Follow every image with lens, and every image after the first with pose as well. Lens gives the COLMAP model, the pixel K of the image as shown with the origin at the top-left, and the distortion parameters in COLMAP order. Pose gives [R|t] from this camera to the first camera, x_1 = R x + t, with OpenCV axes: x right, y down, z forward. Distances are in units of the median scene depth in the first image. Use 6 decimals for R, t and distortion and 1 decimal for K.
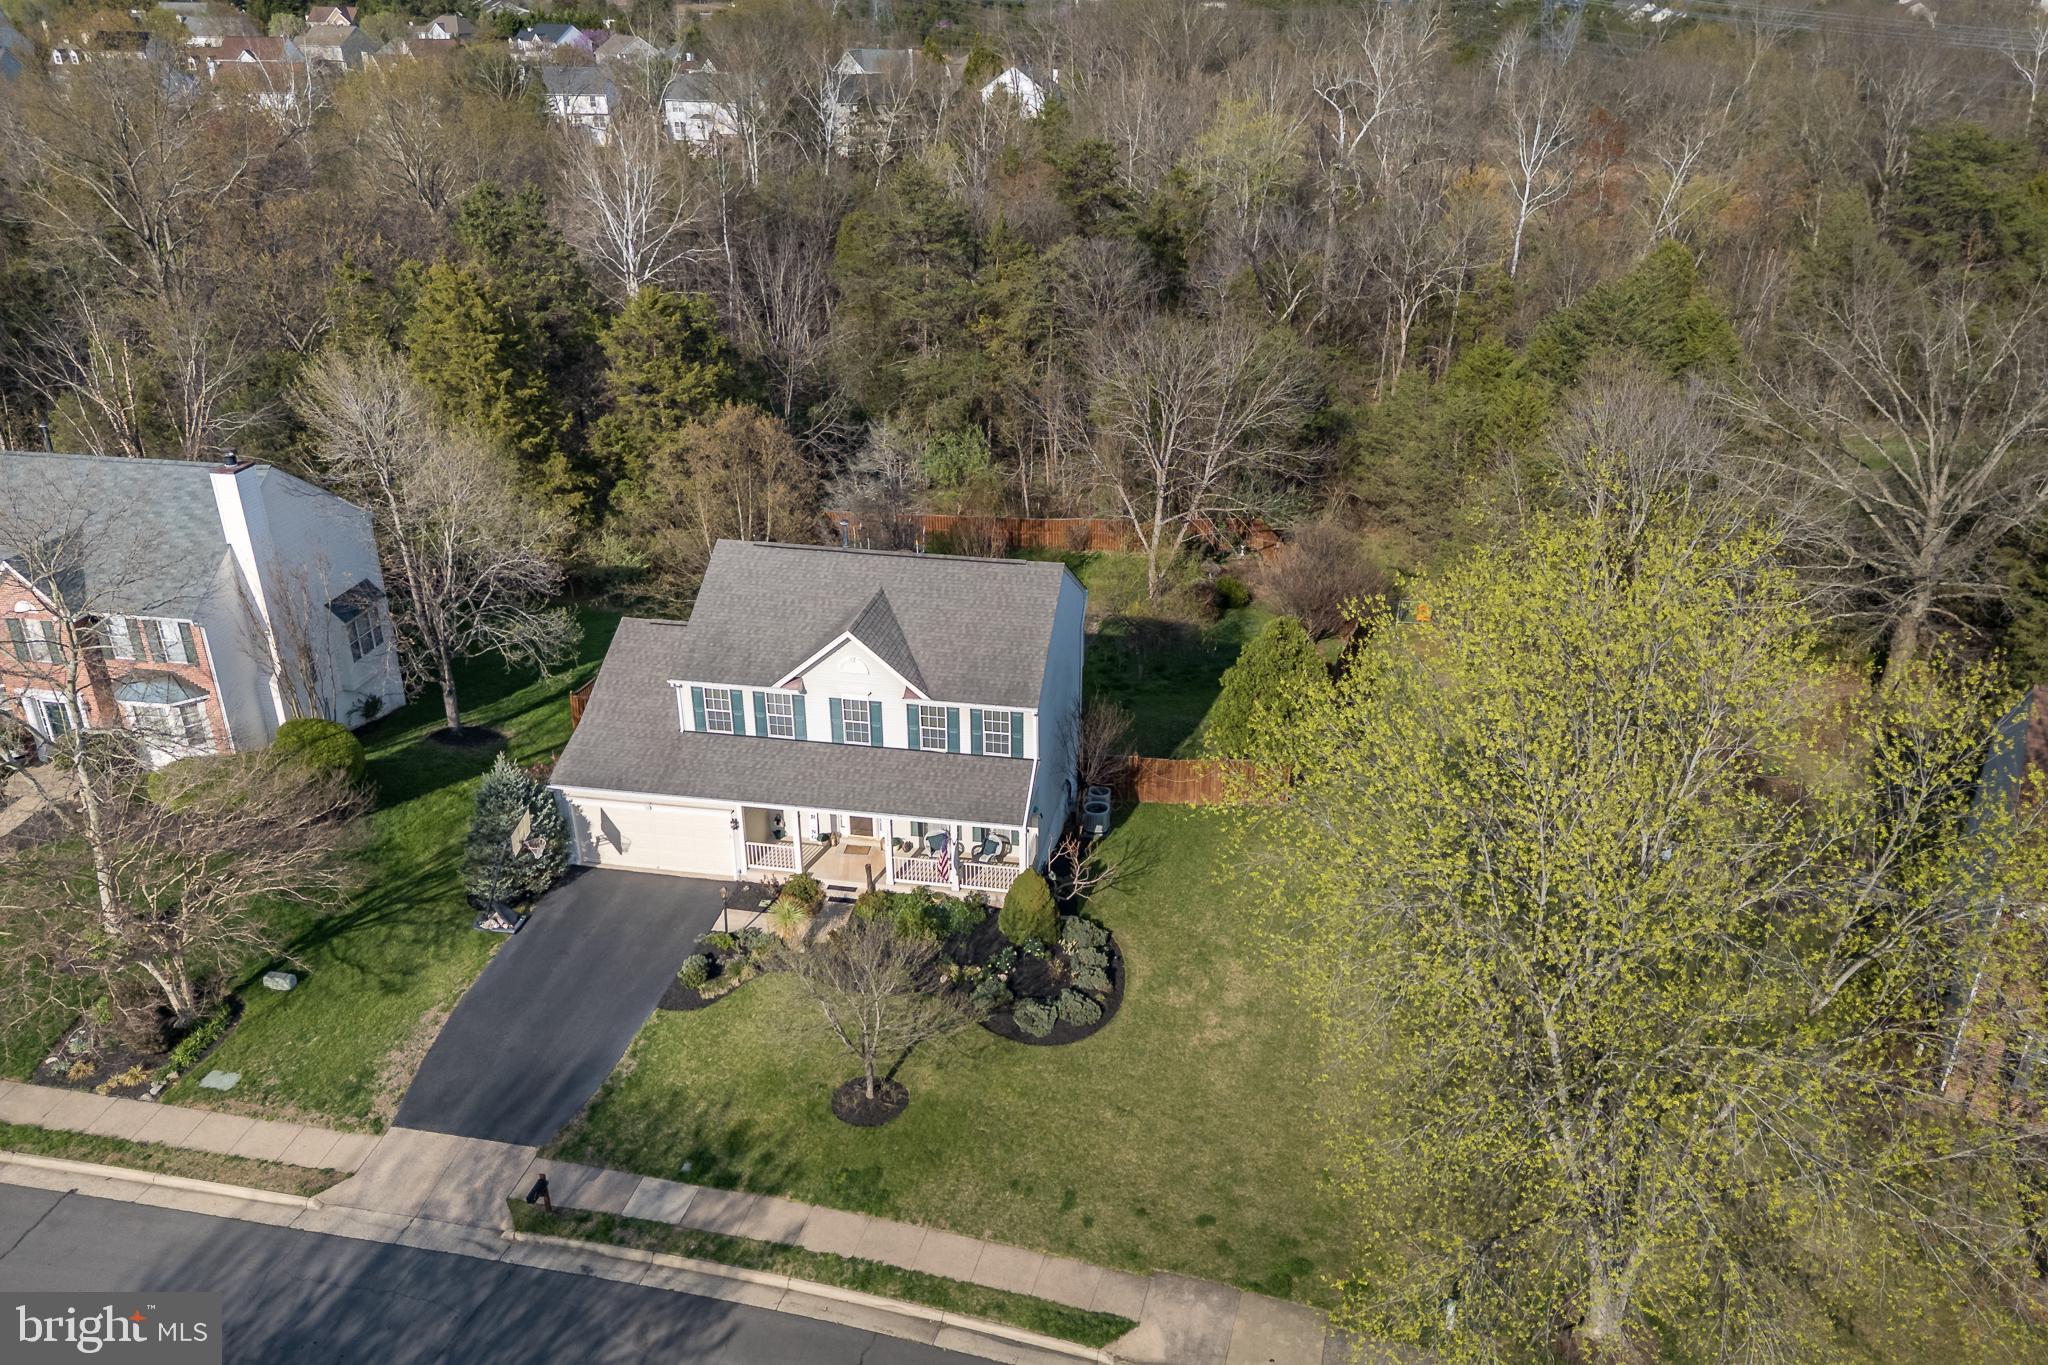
lens RADIAL K [[1462.9, 0, 1084.4], [0, 1462.9, 674.7], [0, 0, 1]] dist [0.059244, -0.067805]
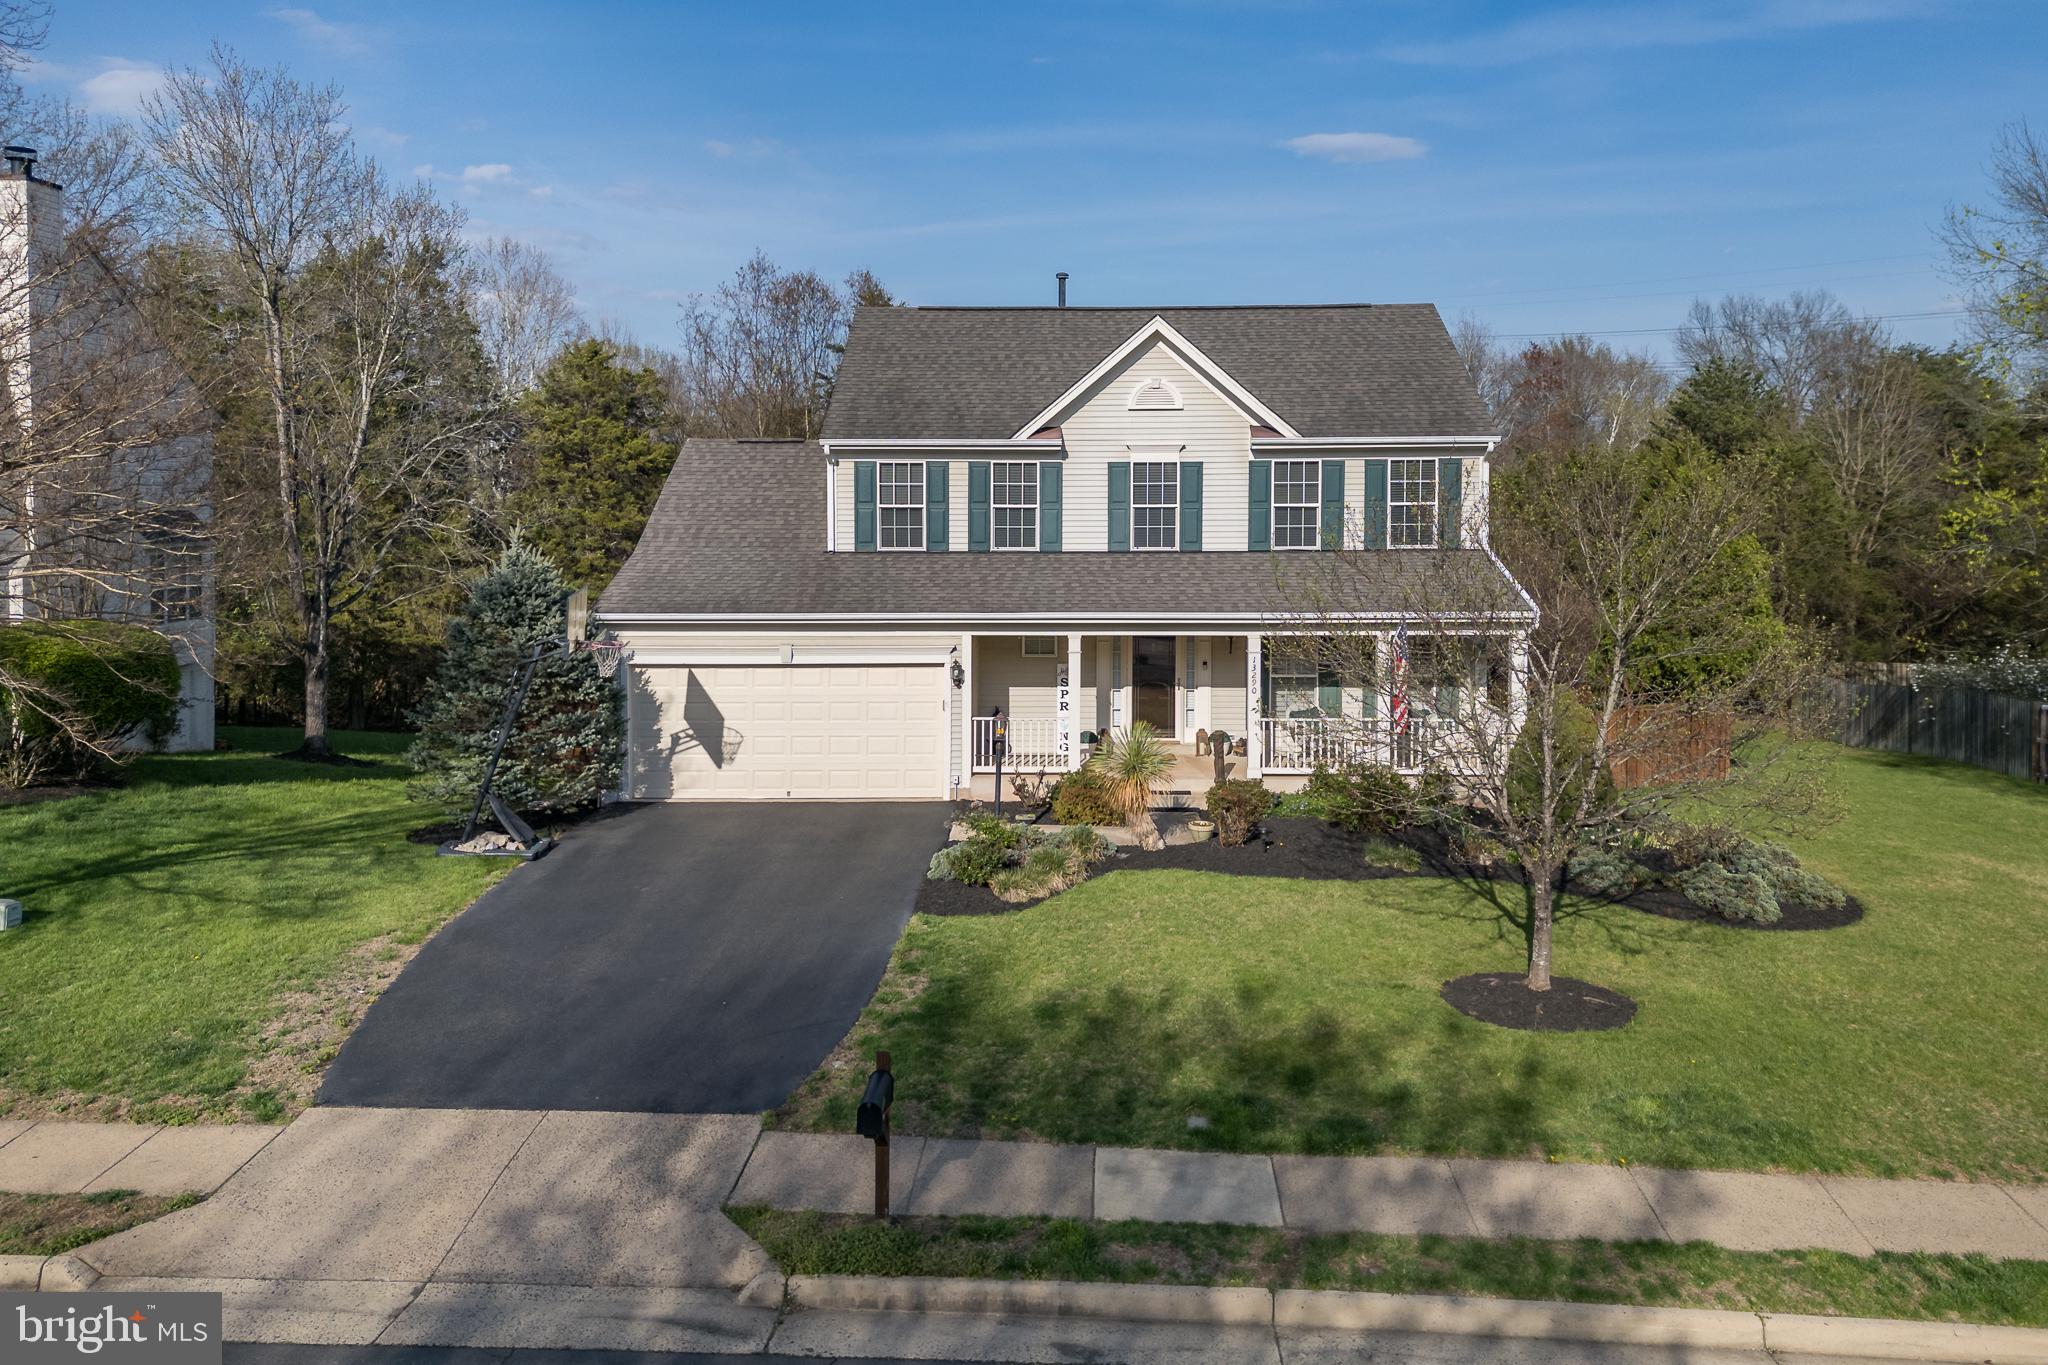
lens RADIAL K [[1512.7, 0, 1058.8], [0, 1512.7, 585.6], [0, 0, 1]] dist [0.067934, -0.003164]
pose [[0.989975, -0.026549, 0.138724, -0.276364], [0.076178, 0.927438, -0.366136, 0.273179], [-0.118937, 0.373034, 0.920163, 0.486479]]
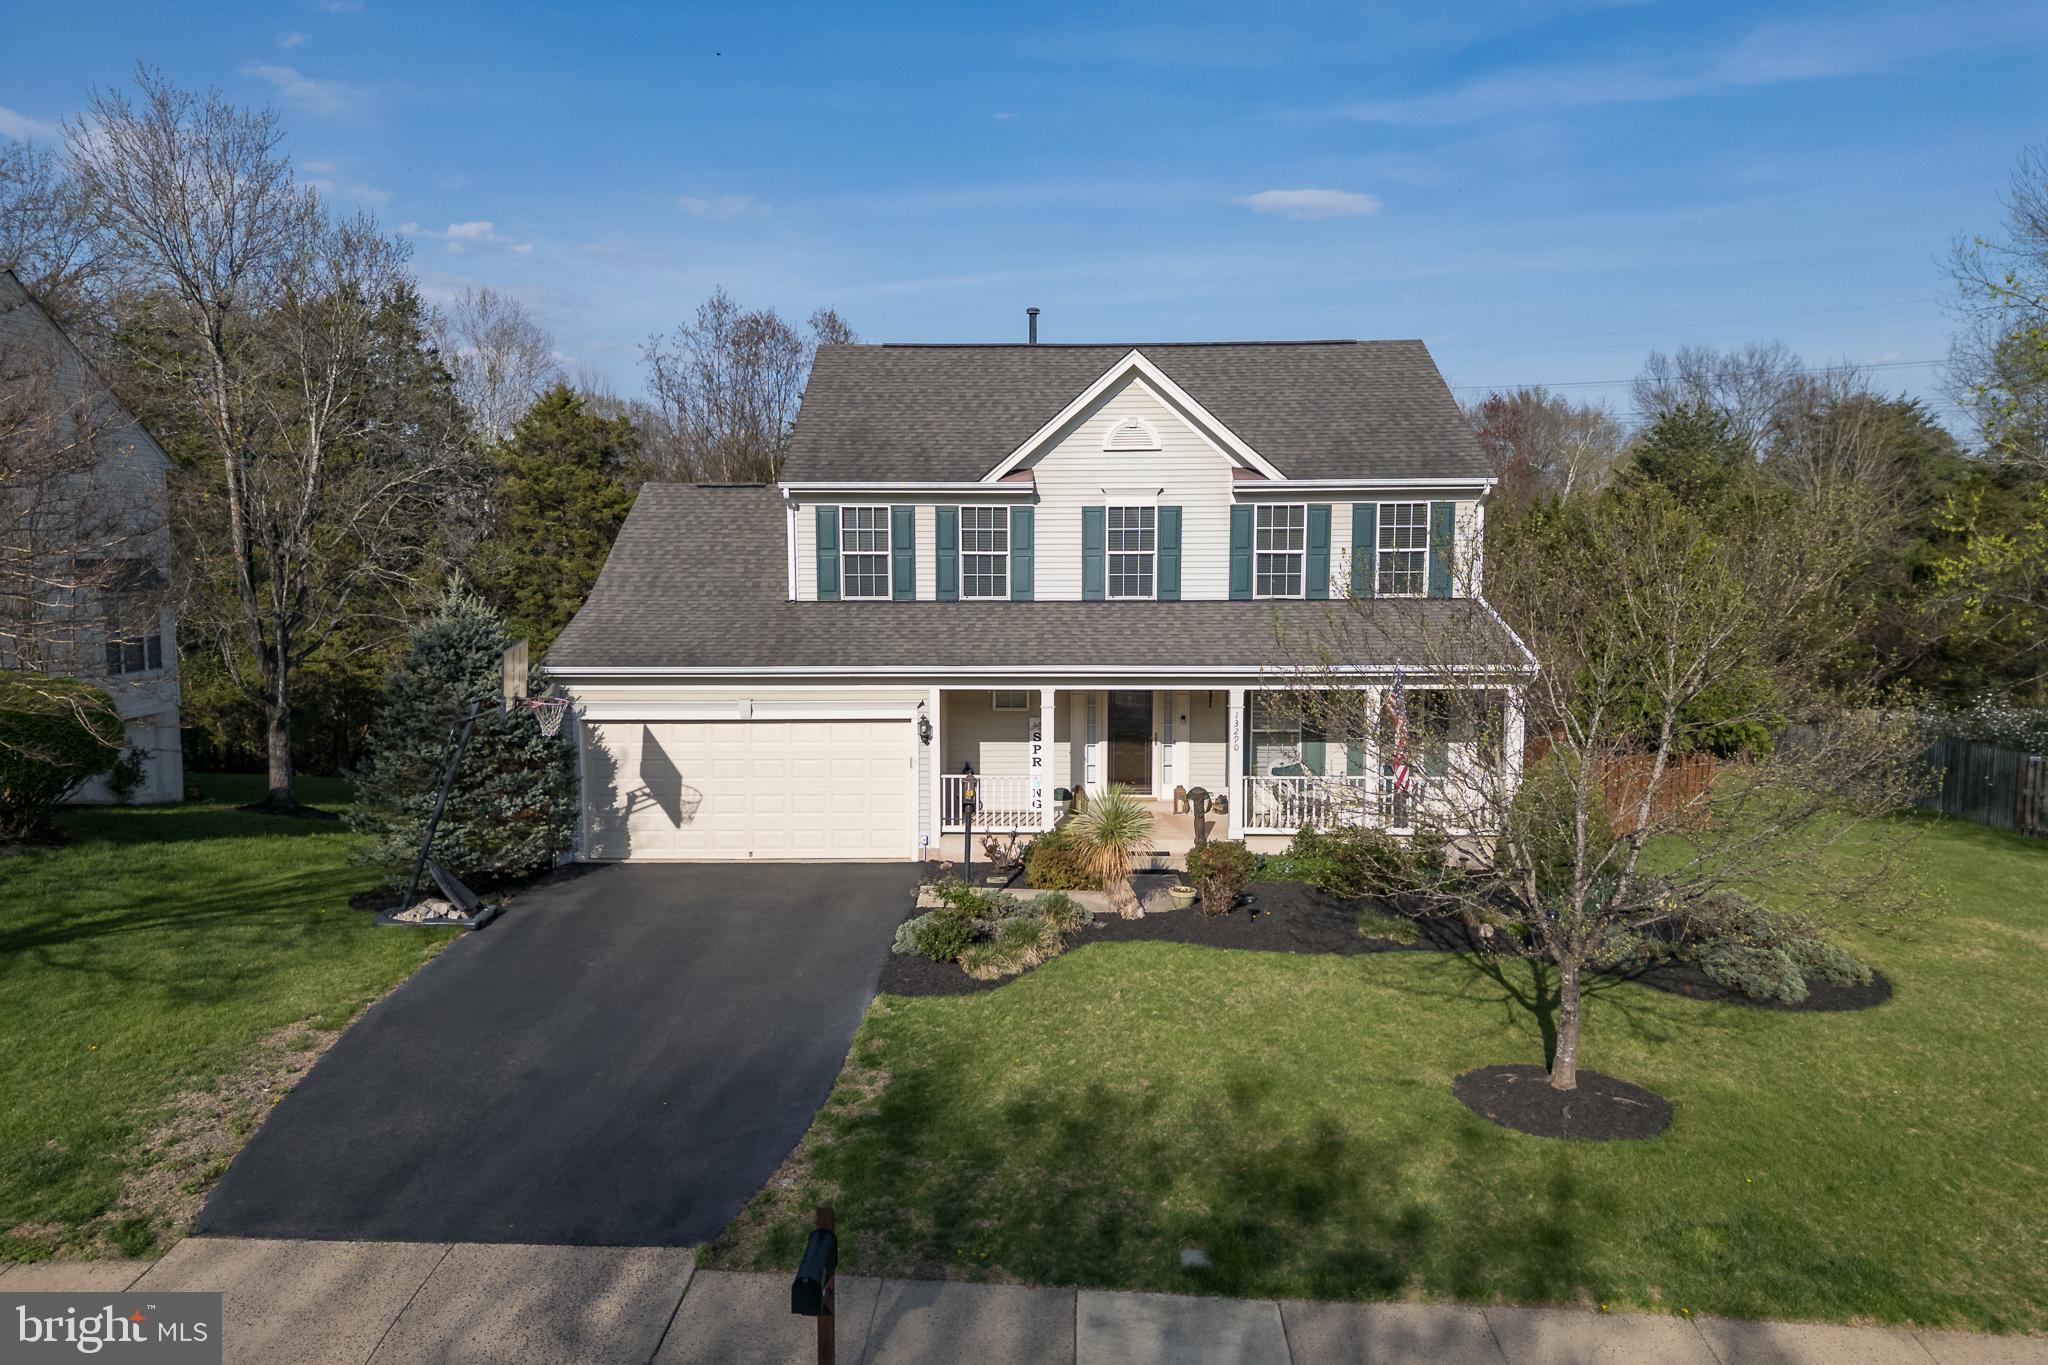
lens RADIAL K [[1402.4, 0, 1028.4], [0, 1402.4, 738.8], [0, 0, 1]] dist [0.037652, -0.034967]
pose [[0.989902, -0.037866, 0.136606, -0.268478], [0.076904, 0.952977, -0.293122, 0.247229], [-0.119083, 0.300667, 0.946266, 0.544715]]
